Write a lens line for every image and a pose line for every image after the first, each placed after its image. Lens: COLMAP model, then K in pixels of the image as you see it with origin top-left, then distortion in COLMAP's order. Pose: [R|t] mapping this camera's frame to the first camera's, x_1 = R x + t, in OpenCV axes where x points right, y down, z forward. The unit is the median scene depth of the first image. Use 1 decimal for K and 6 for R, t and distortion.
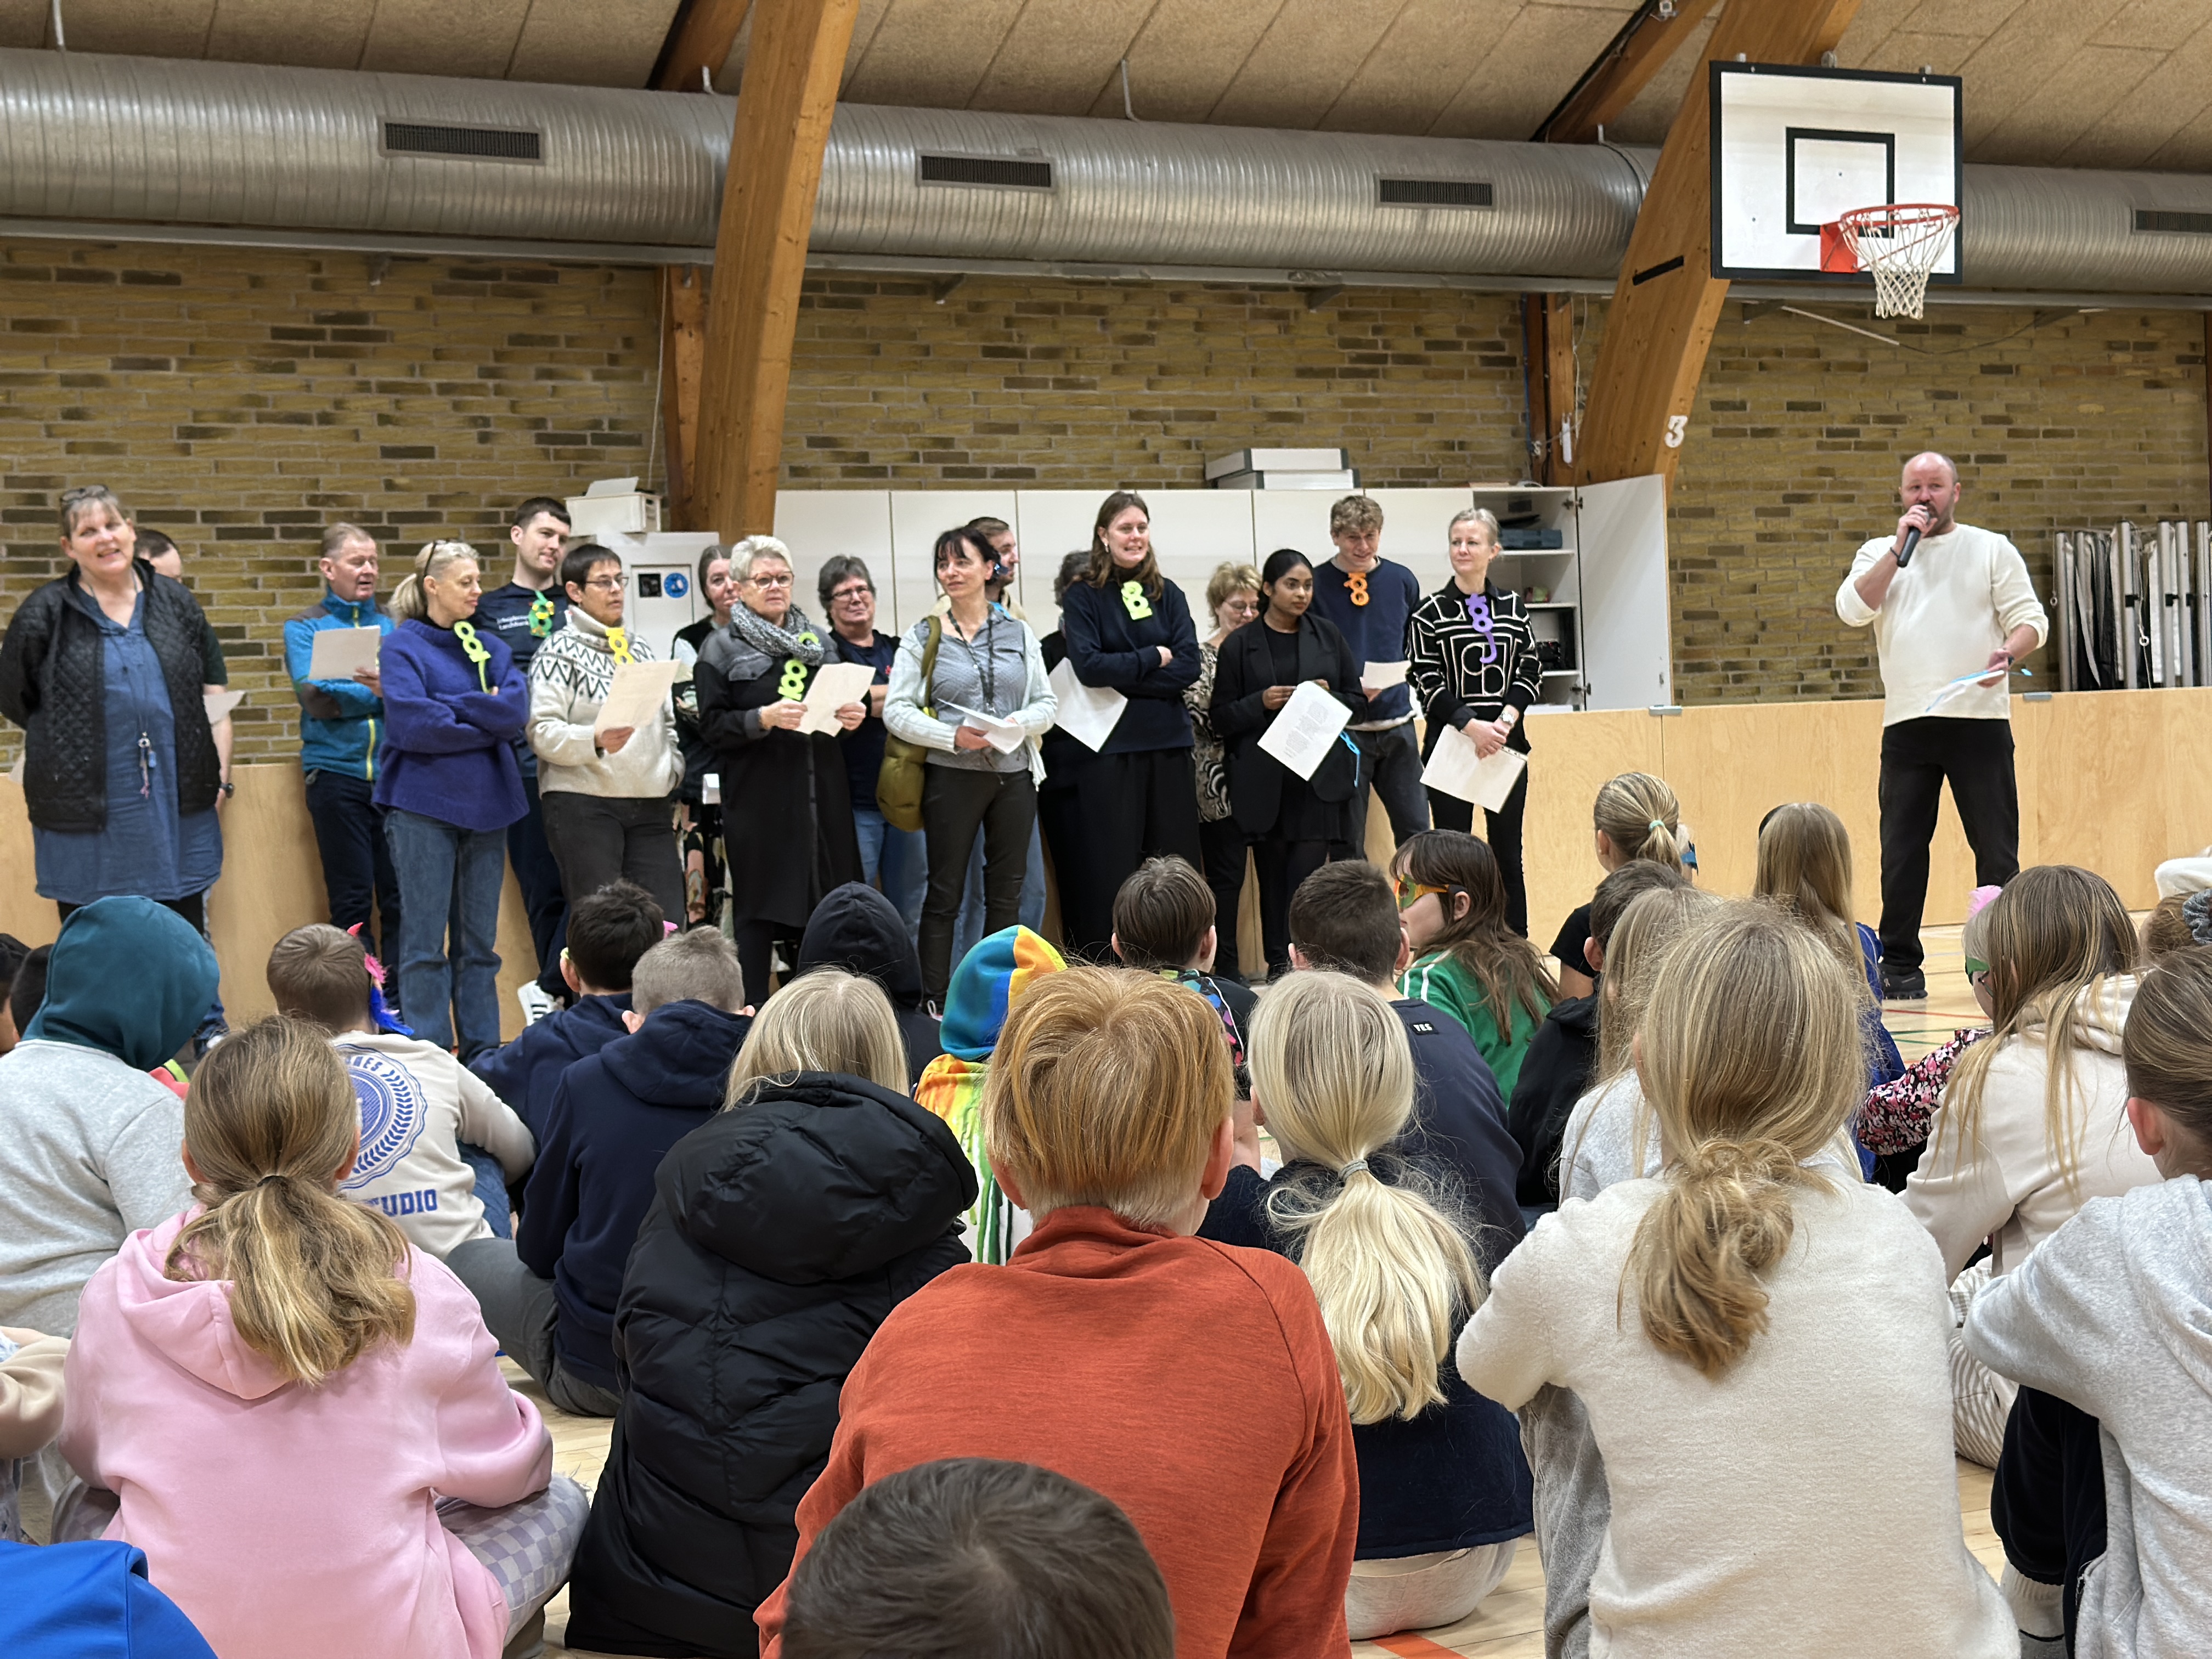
lens RADIAL K [[3081.7, 0, 1104.4], [0, 3081.7, 830.1], [0, 0, 1]] dist [0.134282, 0.000000]
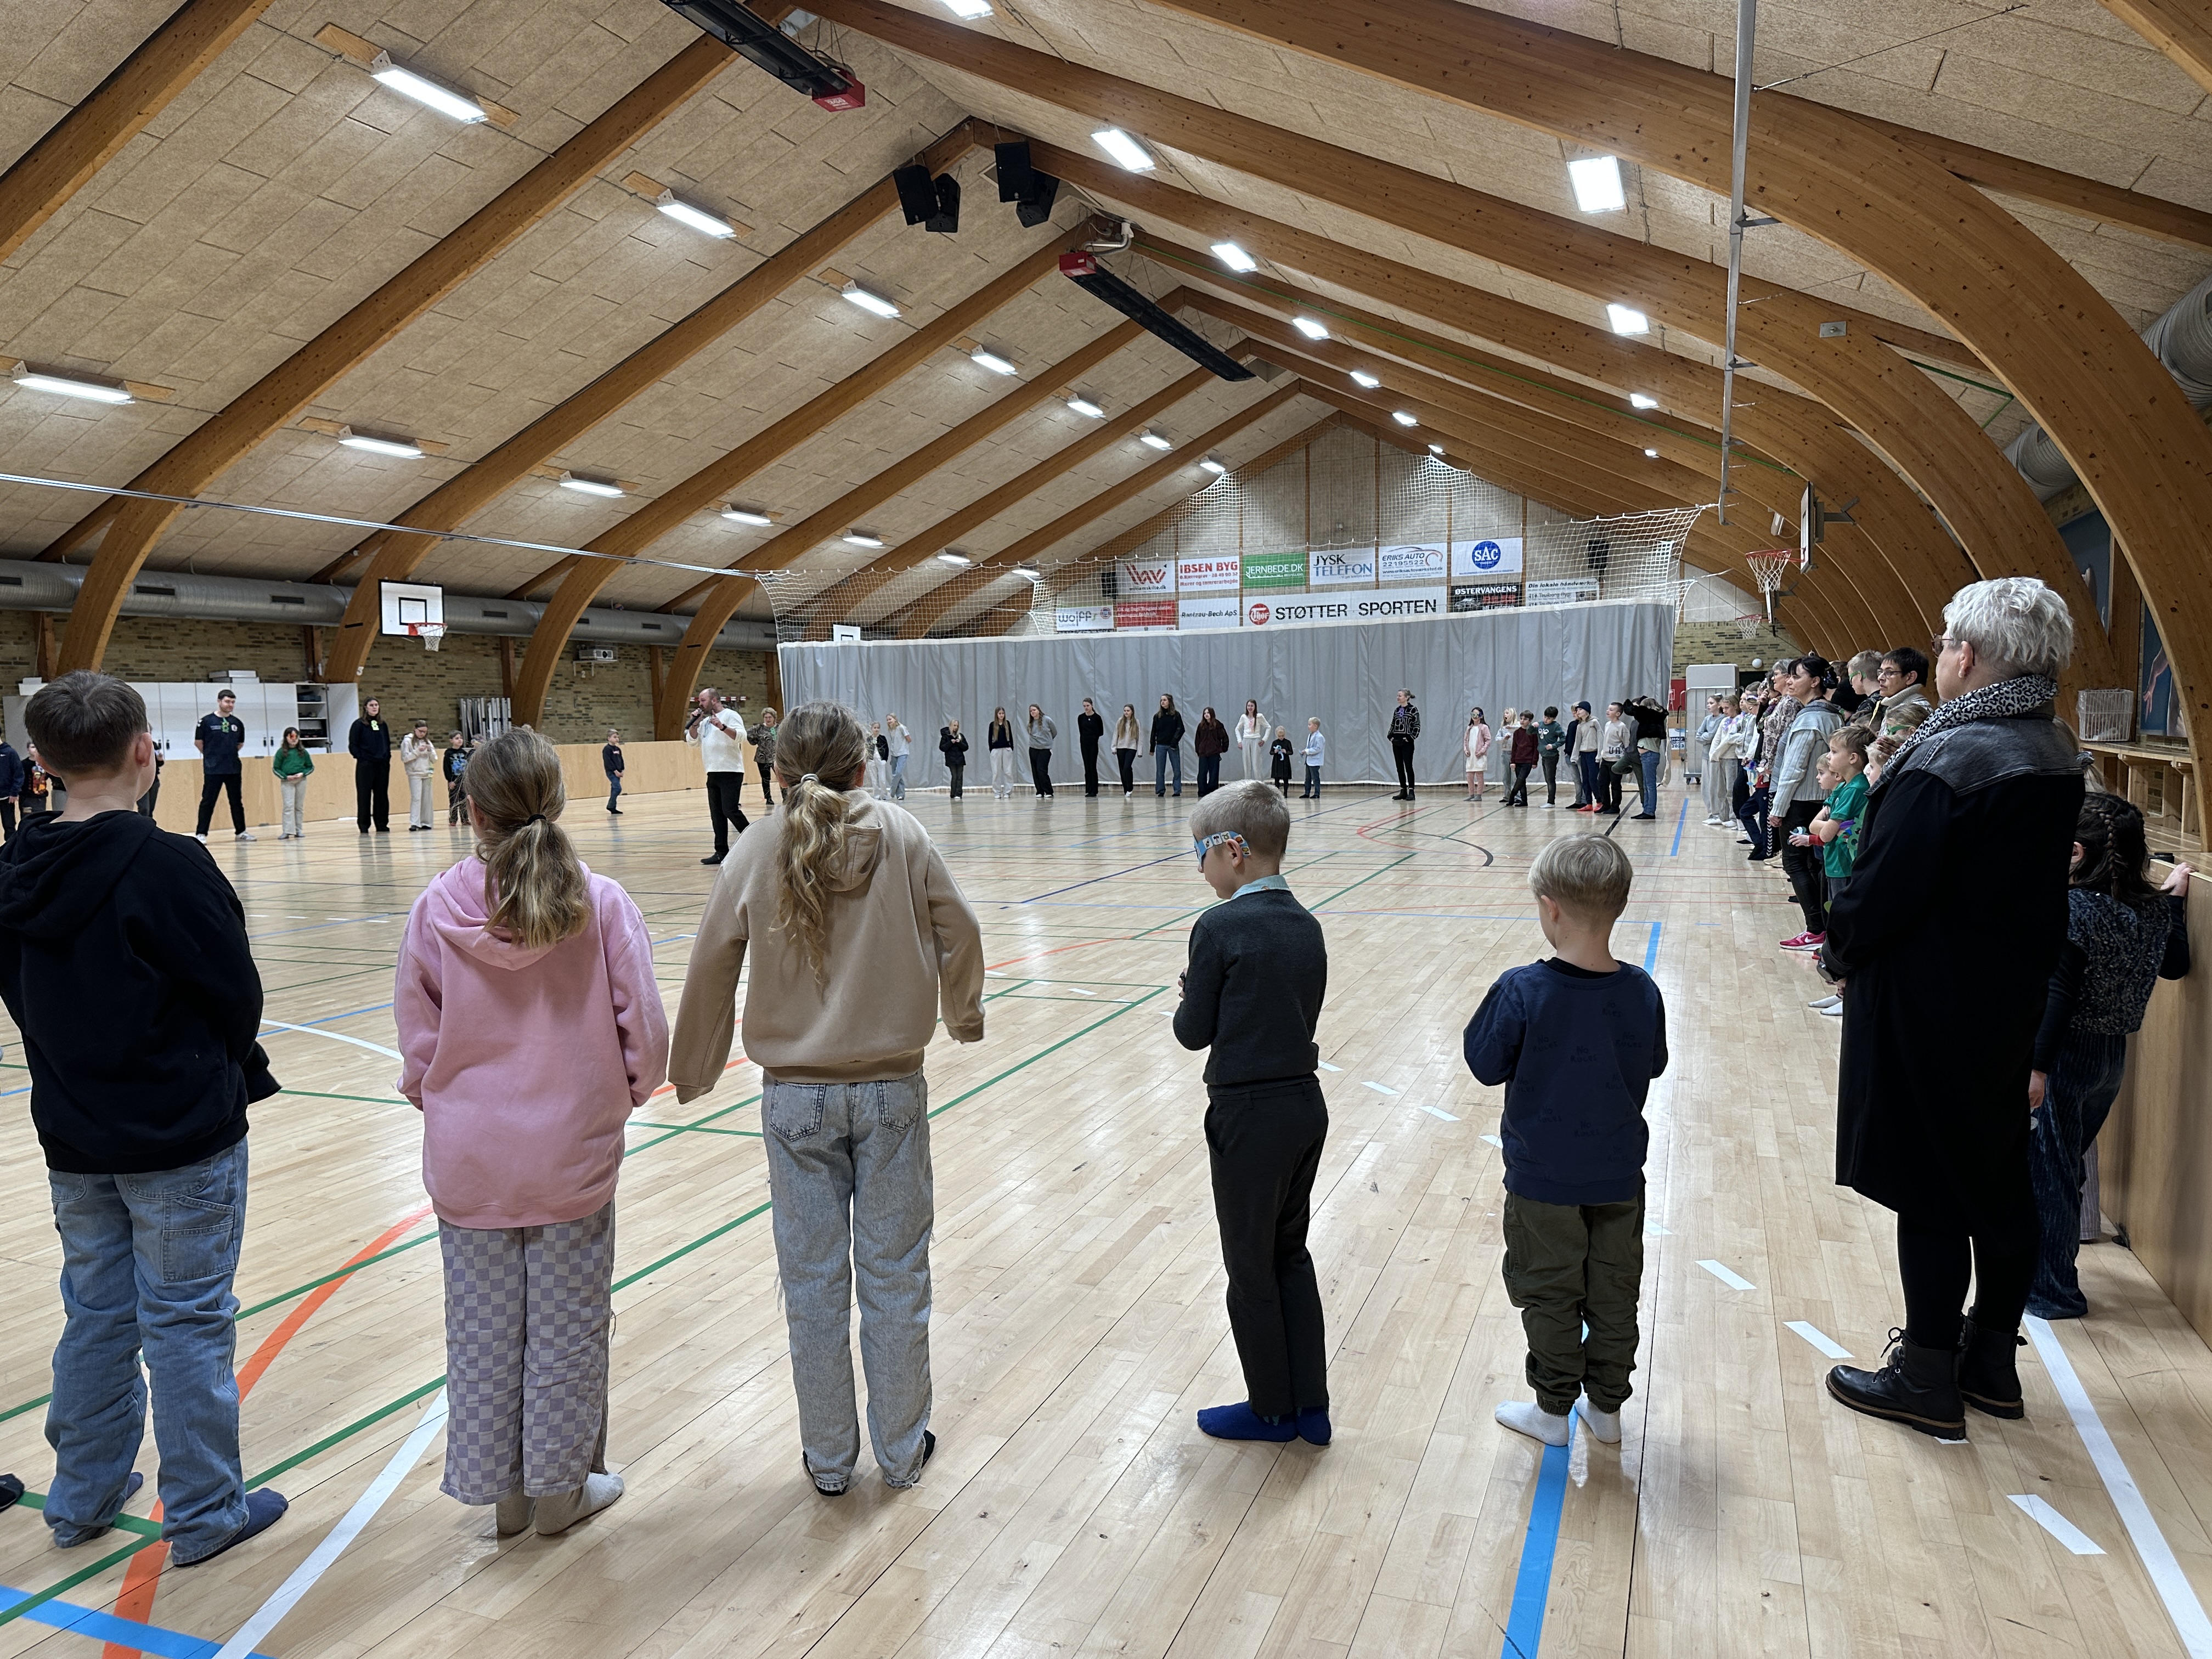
lens RADIAL K [[1551.3, 0, 1105.0], [0, 1551.3, 833.9], [0, 0, 1]] dist [-0.003004, -0.000521]
pose [[0.740251, -0.022576, 0.671952, -0.375703], [0.002841, 0.999532, 0.030452, 0.004911], [-0.672325, -0.020633, 0.739968, -0.871595]]
